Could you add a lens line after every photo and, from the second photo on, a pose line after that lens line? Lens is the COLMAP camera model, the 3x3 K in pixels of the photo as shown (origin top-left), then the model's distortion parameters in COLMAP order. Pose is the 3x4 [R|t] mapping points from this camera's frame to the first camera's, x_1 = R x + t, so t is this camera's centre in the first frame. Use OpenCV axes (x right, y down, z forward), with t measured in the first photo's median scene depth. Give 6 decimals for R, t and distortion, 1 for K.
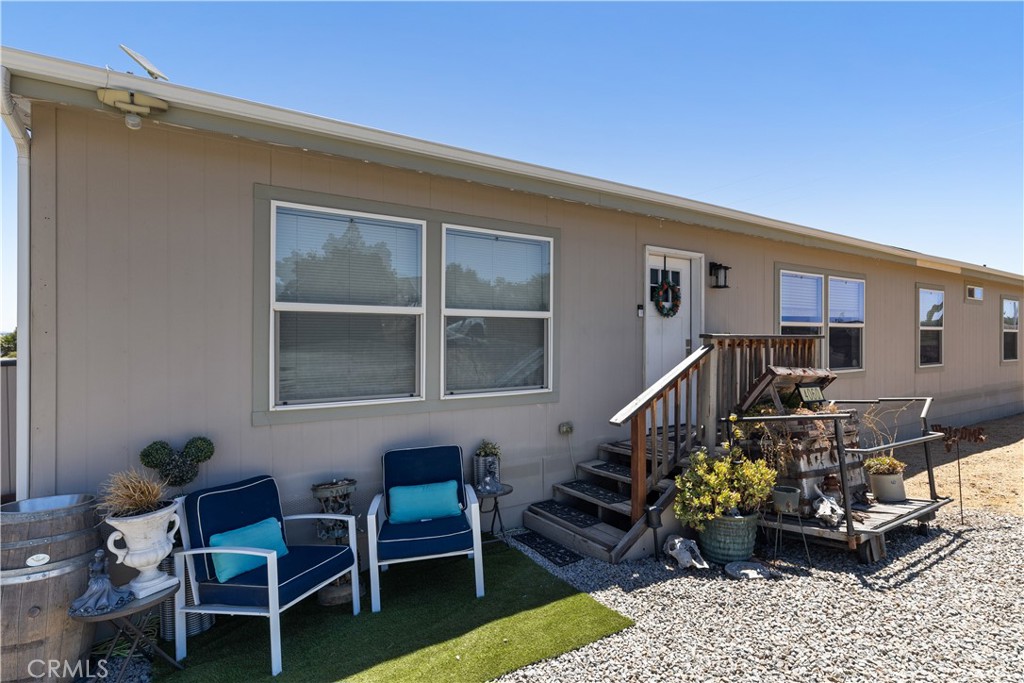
lens RADIAL K [[517.7, 0, 512.0], [0, 517.7, 341.5], [0, 0, 1]] dist [0.000112, 0.000036]
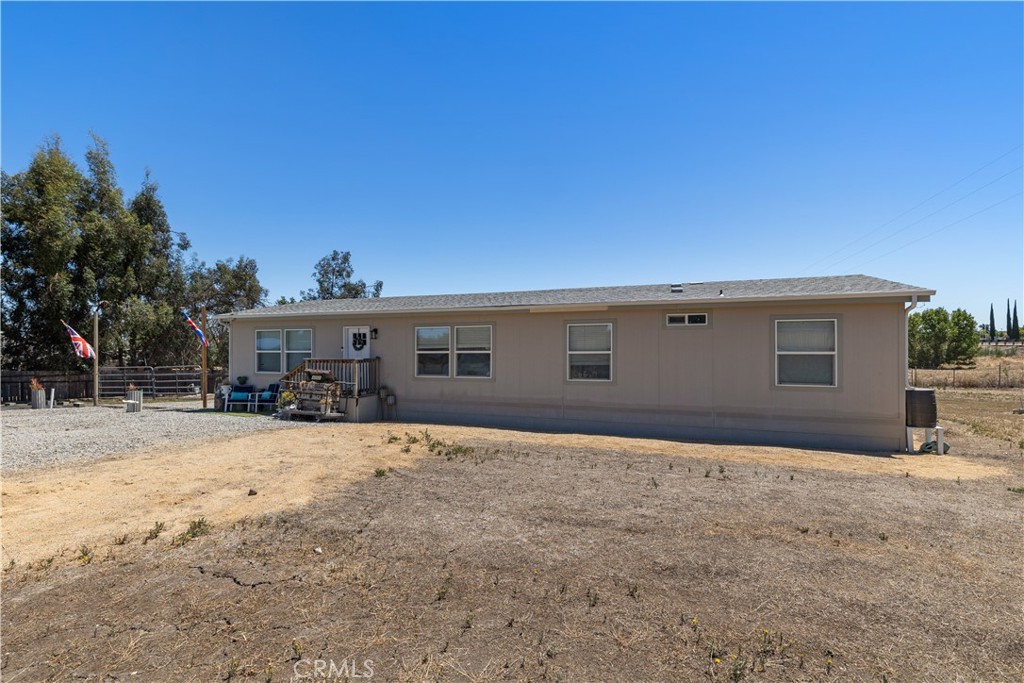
lens RADIAL K [[475.7, 0, 512.0], [0, 475.7, 341.5], [0, 0, 1]] dist [0.001895, -0.000110]
pose [[0.592188, -0.009038, -0.805749, 2.813304], [0.000447, 0.999941, -0.010888, -0.068225], [0.805800, 0.006088, 0.592157, 0.166945]]
